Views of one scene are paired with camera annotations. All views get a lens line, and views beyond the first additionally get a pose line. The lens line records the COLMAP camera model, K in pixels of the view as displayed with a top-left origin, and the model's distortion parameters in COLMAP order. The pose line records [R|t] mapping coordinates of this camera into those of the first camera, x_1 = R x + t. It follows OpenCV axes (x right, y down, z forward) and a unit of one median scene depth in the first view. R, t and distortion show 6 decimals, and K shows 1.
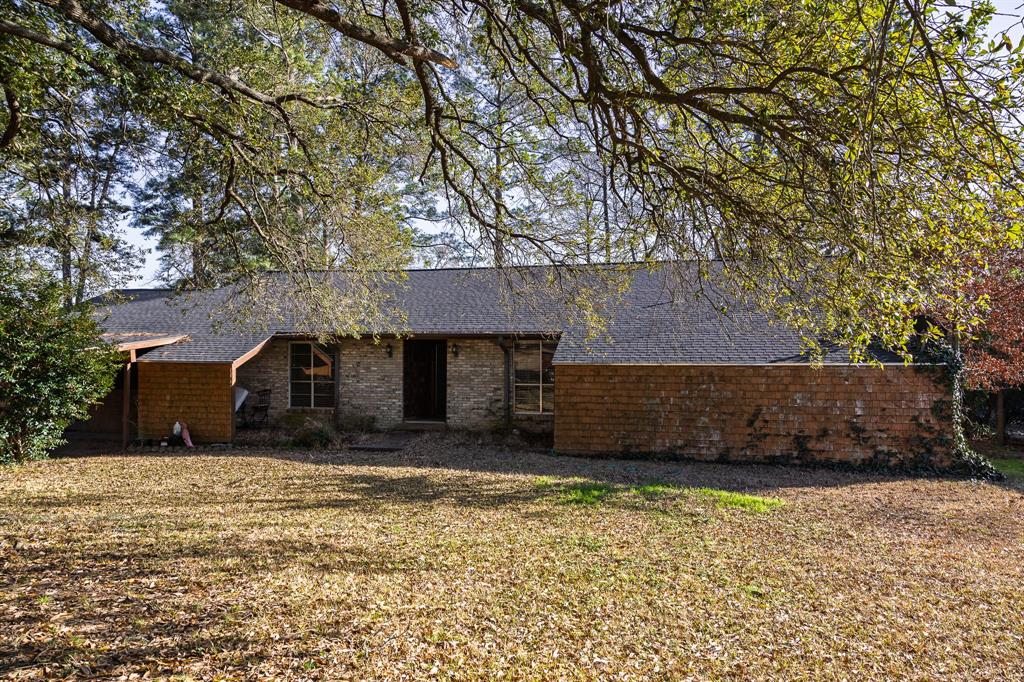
lens RADIAL K [[684.1, 0, 512.0], [0, 684.1, 341.0], [0, 0, 1]] dist [0.002127, 0.006735]
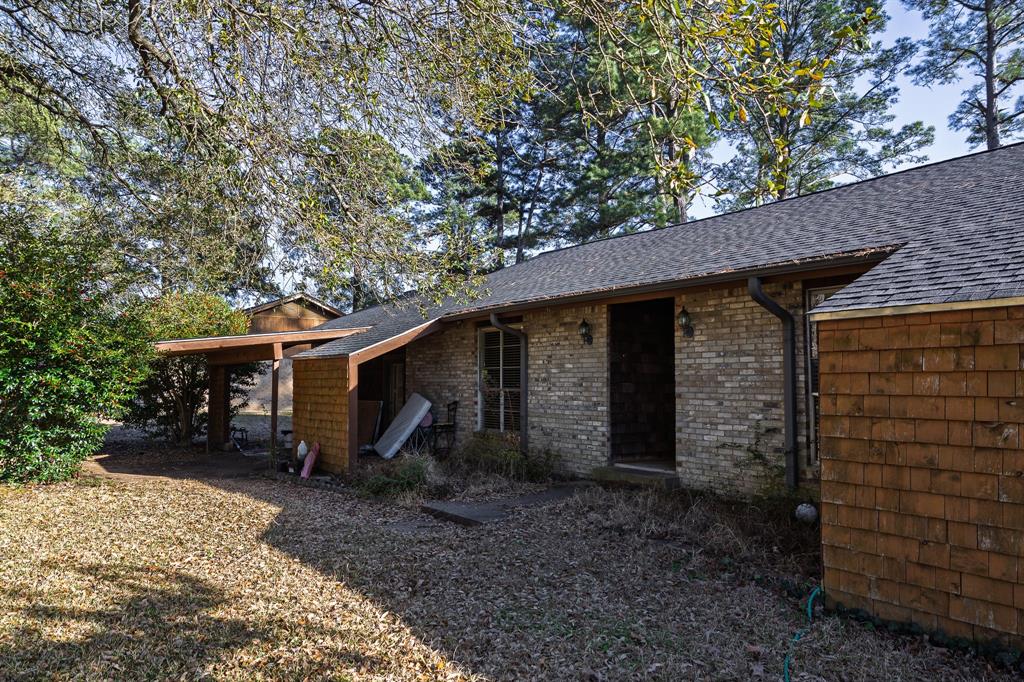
lens RADIAL K [[684.1, 0, 512.0], [0, 684.1, 341.0], [0, 0, 1]] dist [0.002127, 0.006735]
pose [[0.766061, -0.040770, -0.641474, 0.132031], [0.011136, 0.998678, -0.050173, 0.049299], [0.642672, 0.031292, 0.765502, 0.553556]]
